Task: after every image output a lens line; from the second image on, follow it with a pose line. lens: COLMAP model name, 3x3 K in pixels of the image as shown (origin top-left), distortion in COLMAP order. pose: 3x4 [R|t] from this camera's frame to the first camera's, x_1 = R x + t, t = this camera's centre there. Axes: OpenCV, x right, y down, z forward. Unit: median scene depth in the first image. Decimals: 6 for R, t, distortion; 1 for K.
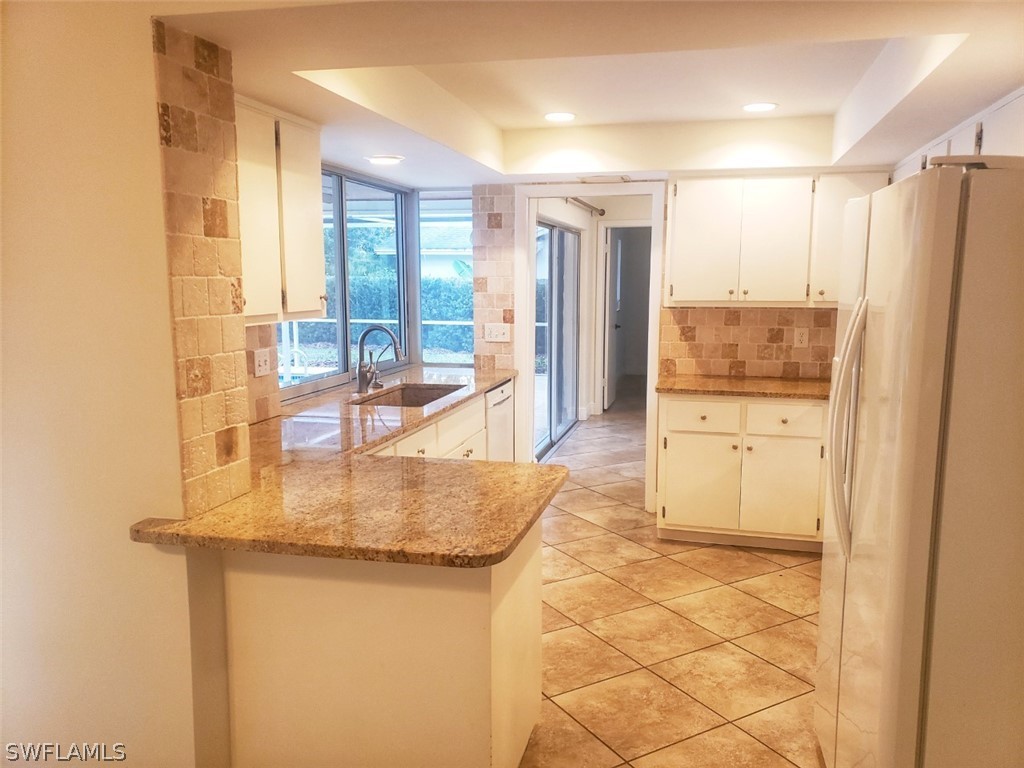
lens RADIAL K [[785.9, 0, 515.7], [0, 785.9, 395.4], [0, 0, 1]] dist [0.081159, -0.002563]
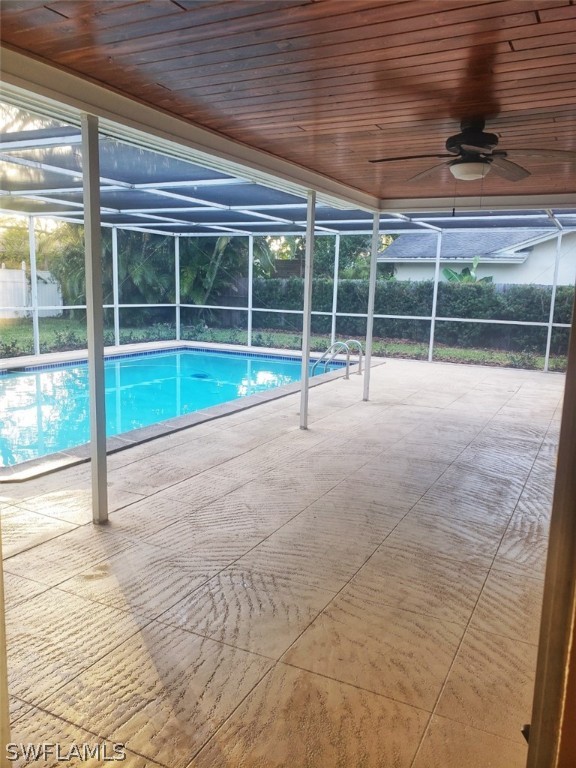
lens RADIAL K [[591.9, 0, 287.0], [0, 591.9, 390.9], [0, 0, 1]] dist [0.005716, 0.011123]
pose [[0.971212, 0.070285, -0.227614, -0.493590], [-0.063299, 0.997276, 0.037858, -0.034017], [0.229655, -0.022360, 0.973015, 0.433062]]
